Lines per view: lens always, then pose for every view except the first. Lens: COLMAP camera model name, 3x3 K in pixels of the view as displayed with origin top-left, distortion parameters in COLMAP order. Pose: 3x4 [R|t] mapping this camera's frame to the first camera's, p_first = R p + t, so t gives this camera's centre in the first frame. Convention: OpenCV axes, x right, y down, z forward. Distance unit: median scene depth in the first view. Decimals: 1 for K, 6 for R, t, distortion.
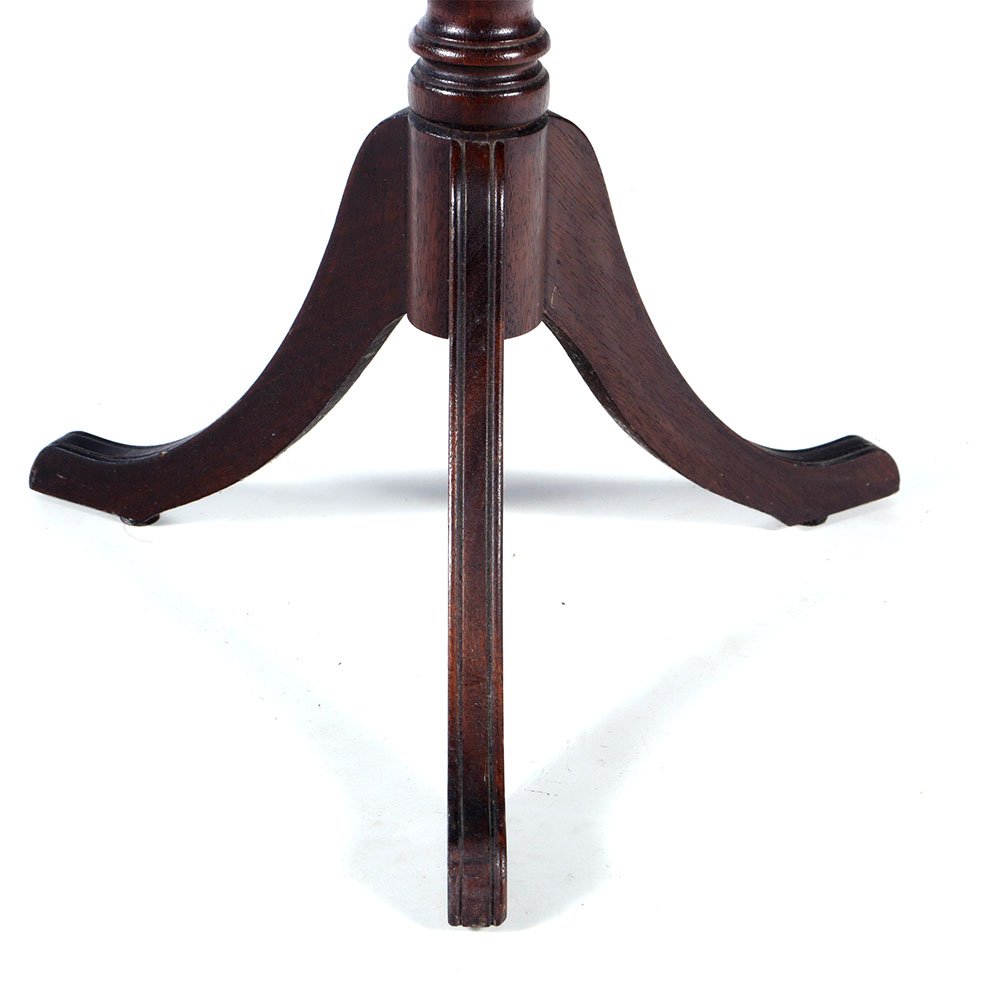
lens RADIAL K [[2660.3, 0, 509.5], [0, 2660.3, 499.1], [0, 0, 1]] dist [0.118608, 0.000000]
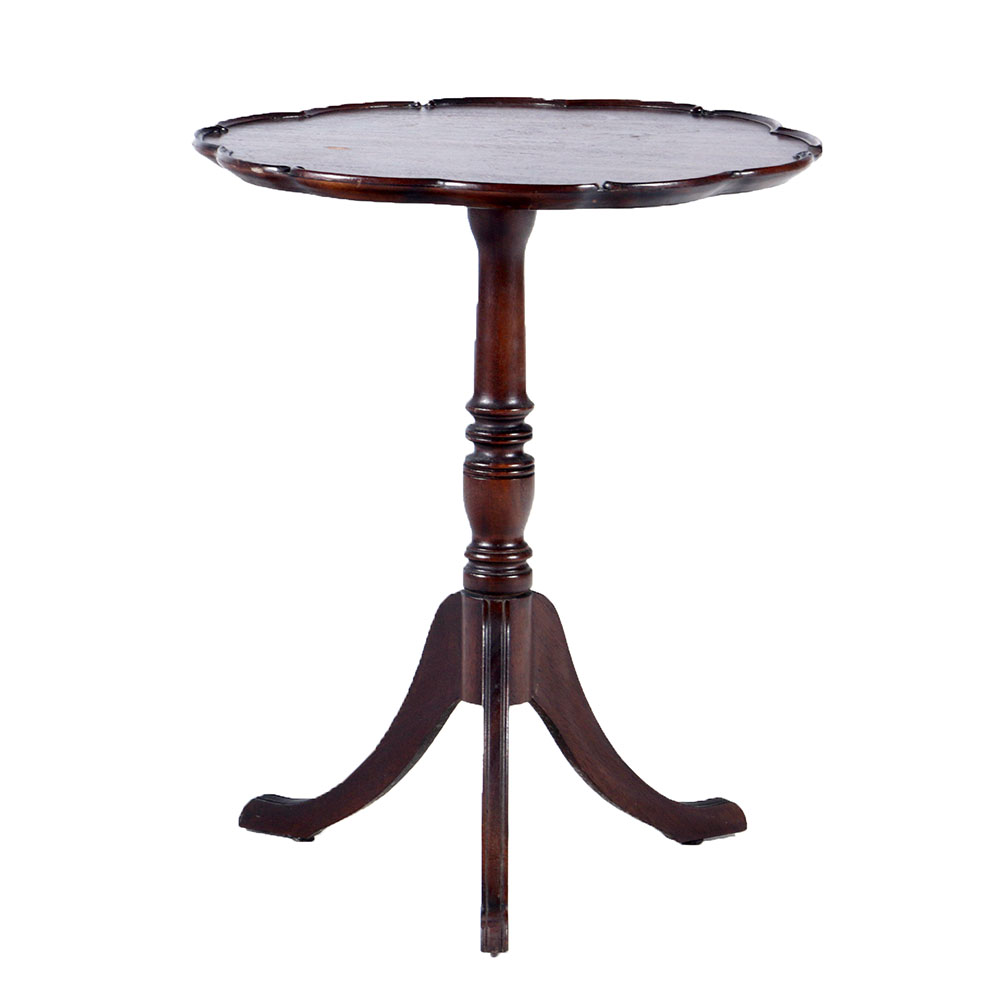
lens RADIAL K [[2898.4, 0, 499.1], [0, 2898.4, 500.1], [0, 0, 1]] dist [0.081453, 0.000000]
pose [[0.999842, -0.003063, -0.017519, 0.028202], [-0.001123, 0.972218, -0.234074, 0.299192], [0.017749, 0.234056, 0.972061, -1.125250]]
